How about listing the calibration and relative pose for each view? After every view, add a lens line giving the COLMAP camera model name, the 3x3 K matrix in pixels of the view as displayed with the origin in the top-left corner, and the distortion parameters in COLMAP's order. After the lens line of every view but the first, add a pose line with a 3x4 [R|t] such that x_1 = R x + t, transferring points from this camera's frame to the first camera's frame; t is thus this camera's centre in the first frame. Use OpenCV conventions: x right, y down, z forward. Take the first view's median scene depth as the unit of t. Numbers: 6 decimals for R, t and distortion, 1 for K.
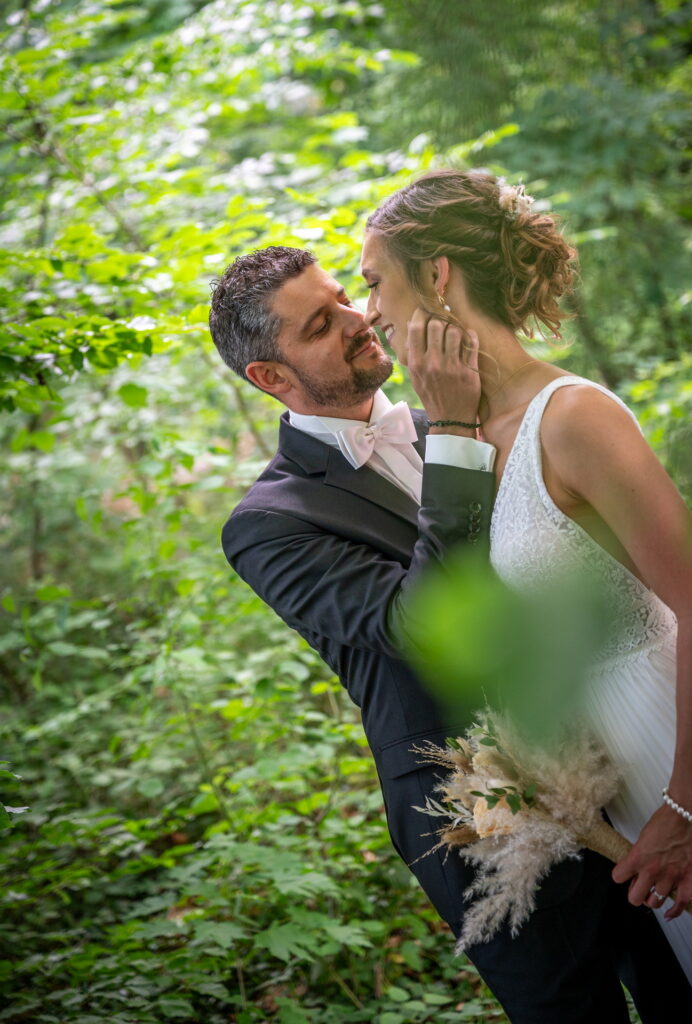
lens RADIAL K [[2130.4, 0, 345.7], [0, 2130.4, 511.7], [0, 0, 1]] dist [0.032595, 0.000000]
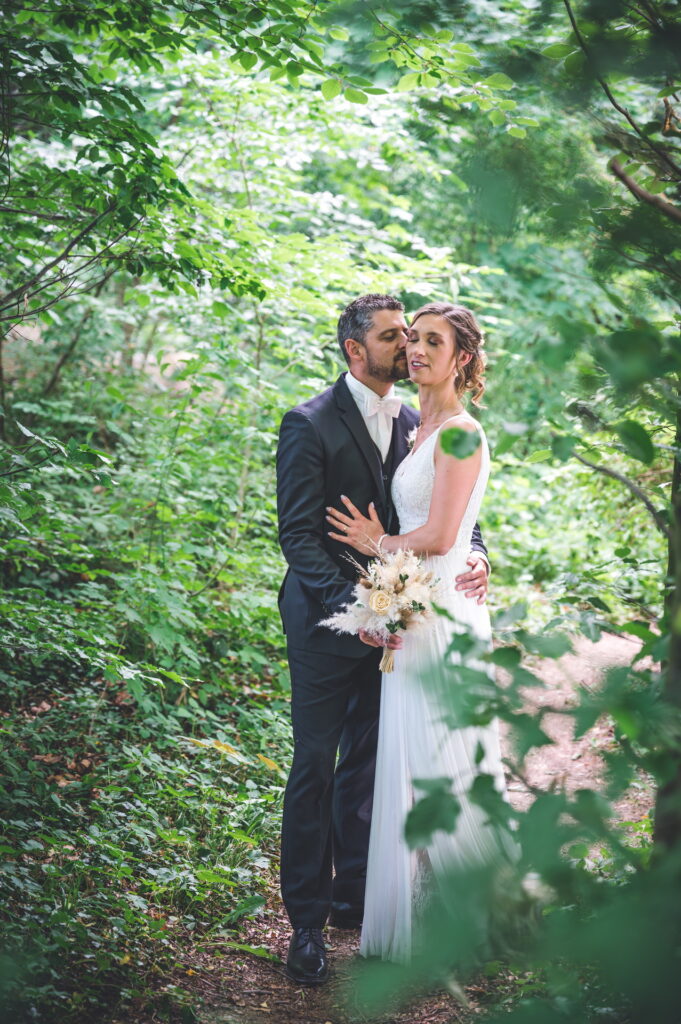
lens RADIAL K [[2014.6, 0, 342.7], [0, 2014.6, 510.7], [0, 0, 1]] dist [-0.045886, 0.000000]
pose [[0.884122, 0.459289, 0.085919, -0.096718], [-0.459547, 0.887972, -0.017922, 0.072023], [-0.084525, -0.023639, 0.996141, -0.584987]]
